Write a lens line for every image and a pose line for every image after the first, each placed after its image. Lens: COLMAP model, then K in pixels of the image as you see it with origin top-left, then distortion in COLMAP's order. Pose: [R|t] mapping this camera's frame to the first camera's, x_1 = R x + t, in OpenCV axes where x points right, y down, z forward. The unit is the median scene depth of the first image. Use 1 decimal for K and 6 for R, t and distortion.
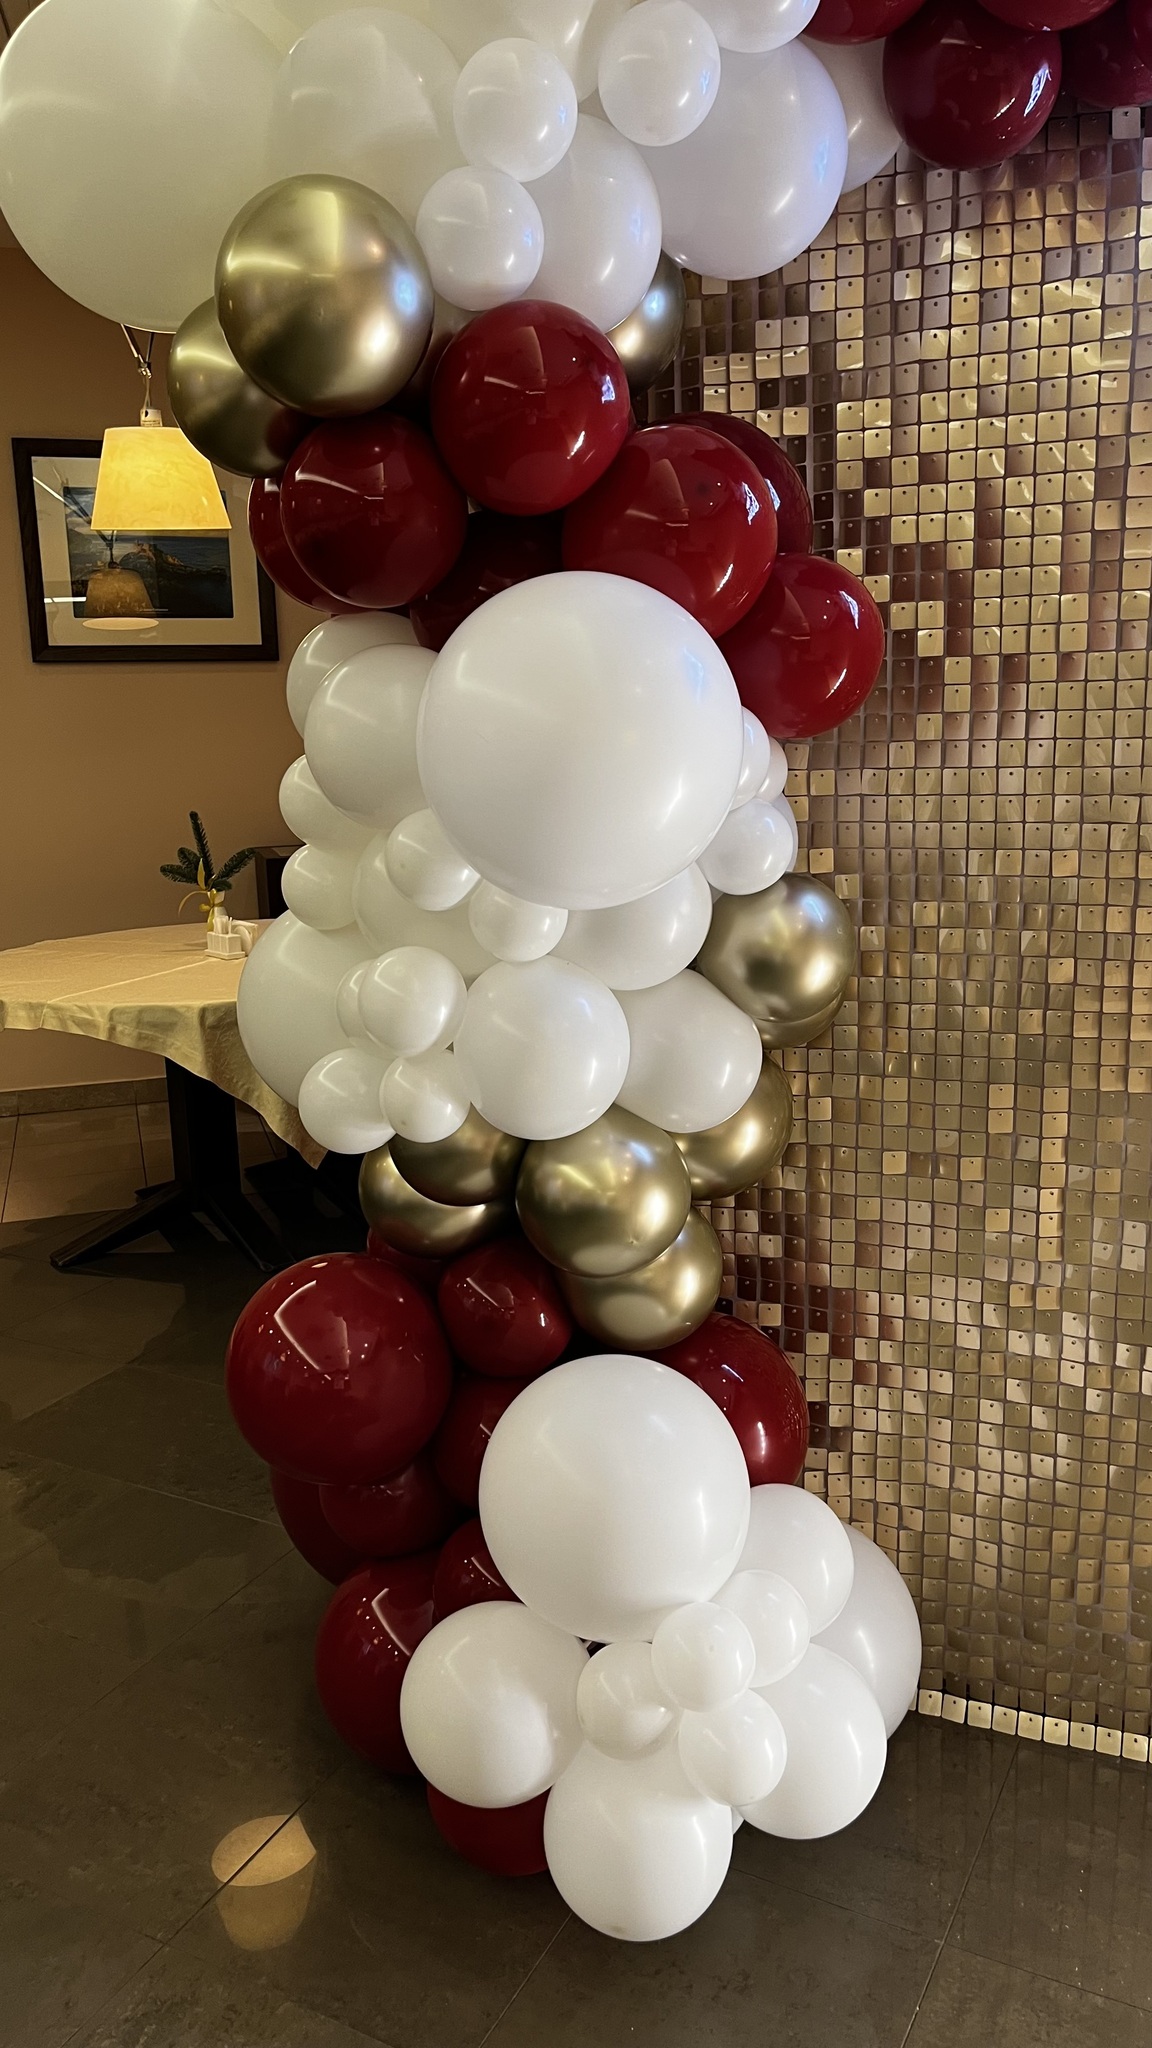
lens RADIAL K [[1552.8, 0, 564.4], [0, 1552.8, 1050.3], [0, 0, 1]] dist [0.052840, -0.067298]
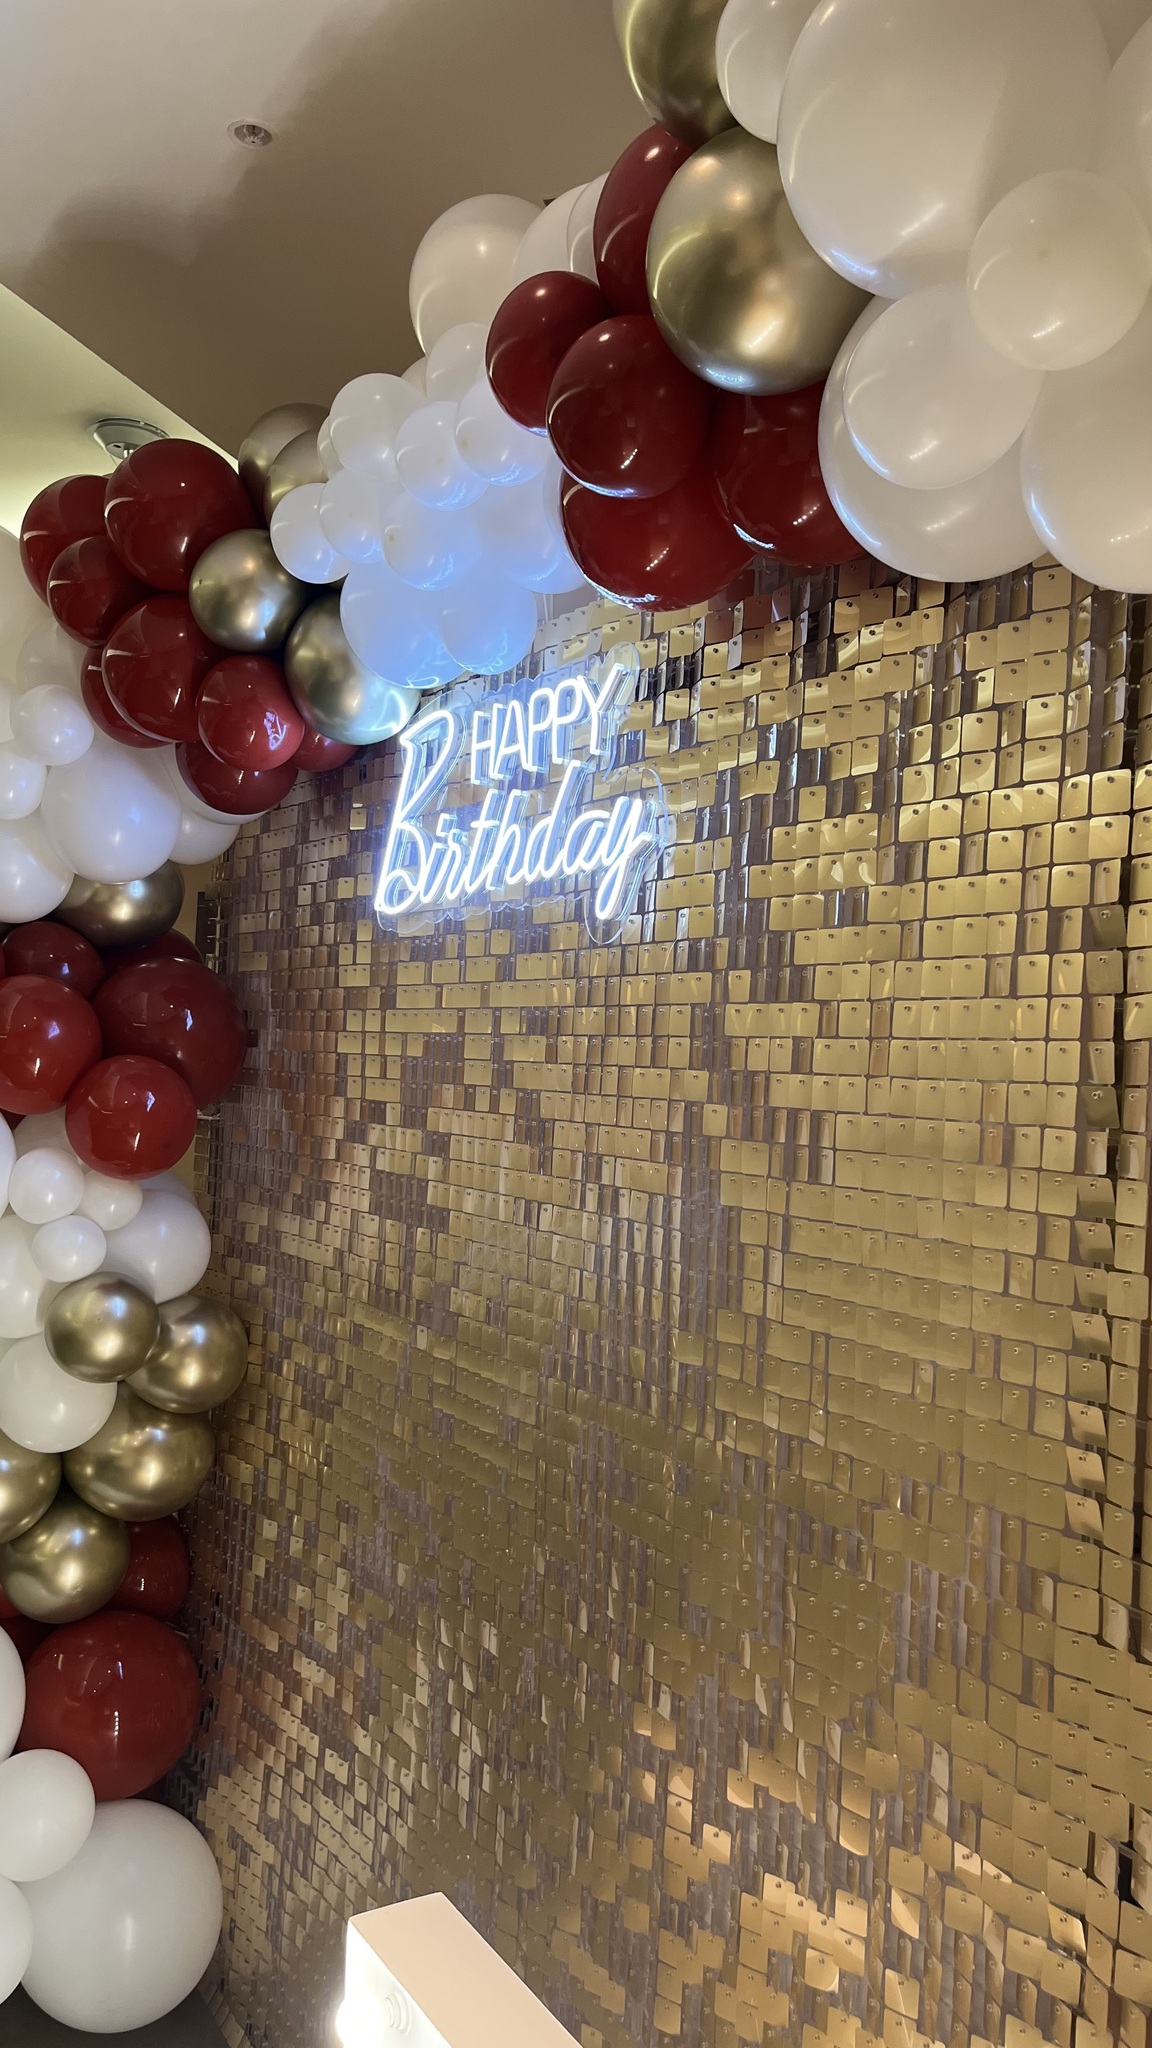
lens RADIAL K [[1552.8, 0, 548.3], [0, 1552.8, 1041.1], [0, 0, 1]] dist [0.052840, -0.067298]
pose [[0.817298, 0.065475, -0.572484, 1.226011], [-0.202889, 0.962598, -0.179559, -0.140538], [0.539315, 0.262904, 0.800013, 0.038851]]
